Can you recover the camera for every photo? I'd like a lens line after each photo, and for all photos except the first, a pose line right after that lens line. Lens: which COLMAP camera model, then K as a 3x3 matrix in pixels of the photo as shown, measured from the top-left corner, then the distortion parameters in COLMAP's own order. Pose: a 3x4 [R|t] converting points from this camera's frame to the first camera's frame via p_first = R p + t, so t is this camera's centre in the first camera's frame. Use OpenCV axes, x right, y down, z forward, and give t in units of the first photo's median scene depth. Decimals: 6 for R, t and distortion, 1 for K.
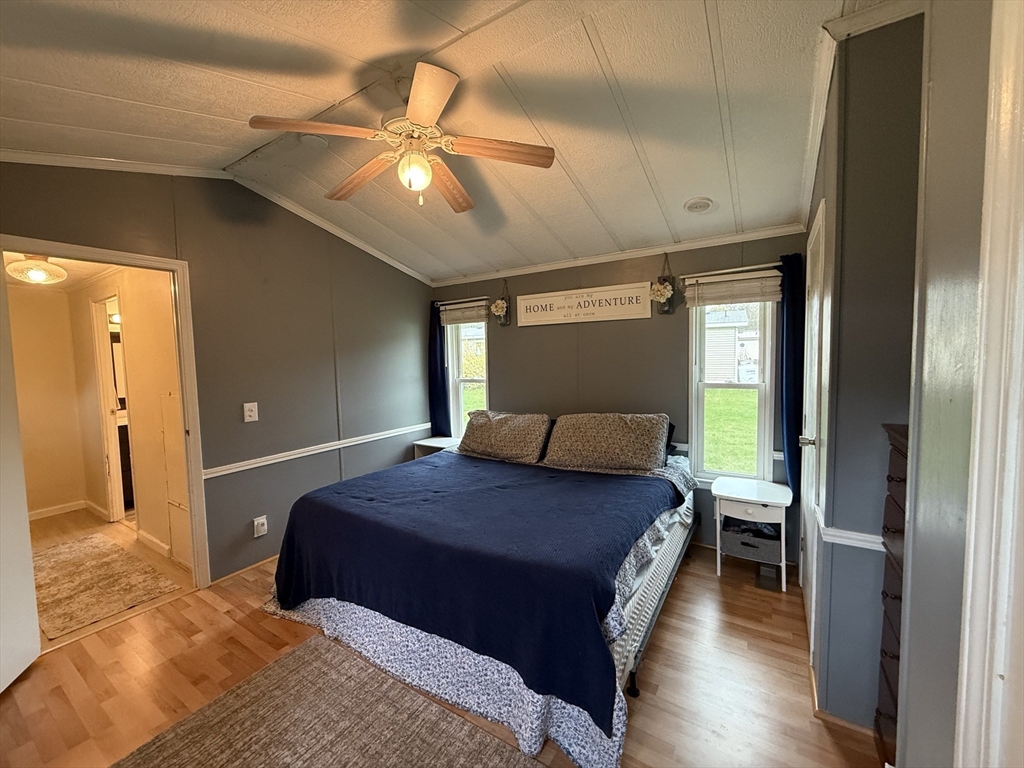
lens RADIAL K [[406.6, 0, 510.1], [0, 406.6, 381.4], [0, 0, 1]] dist [0.001419, 0.000197]
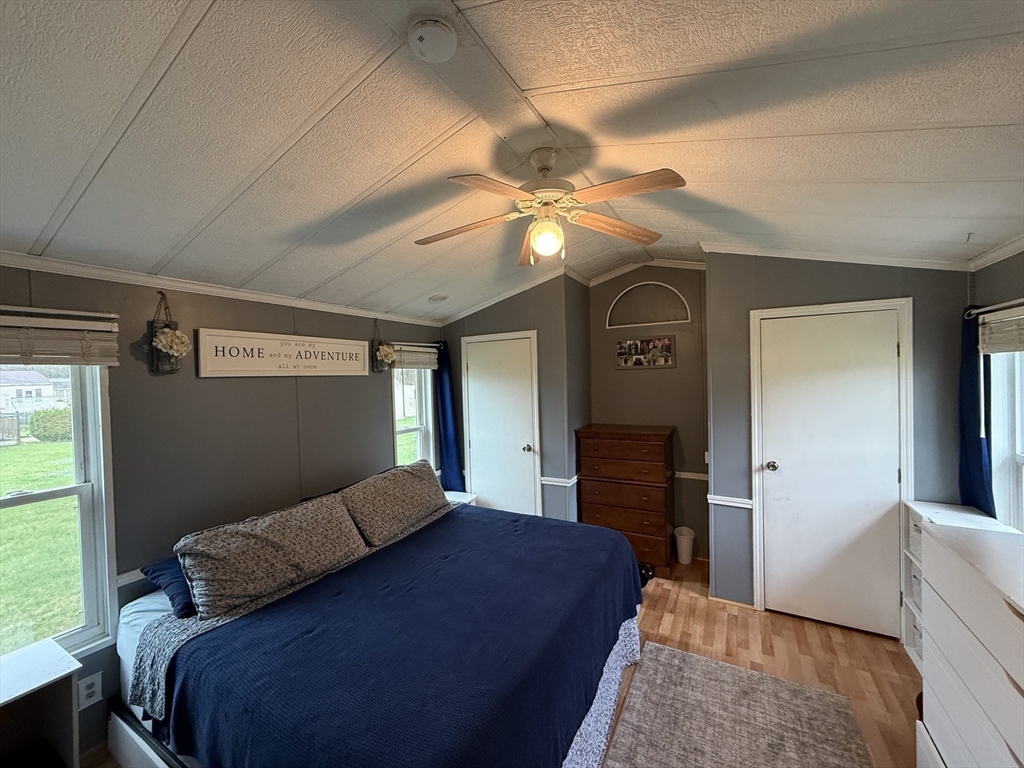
lens RADIAL K [[406.6, 0, 510.1], [0, 406.6, 381.4], [0, 0, 1]] dist [0.001419, 0.000197]
pose [[-0.051722, 0.016747, 0.998521, -0.720880], [0.098084, 0.995110, -0.011609, -0.092806], [-0.993833, 0.097339, -0.053112, 0.691159]]
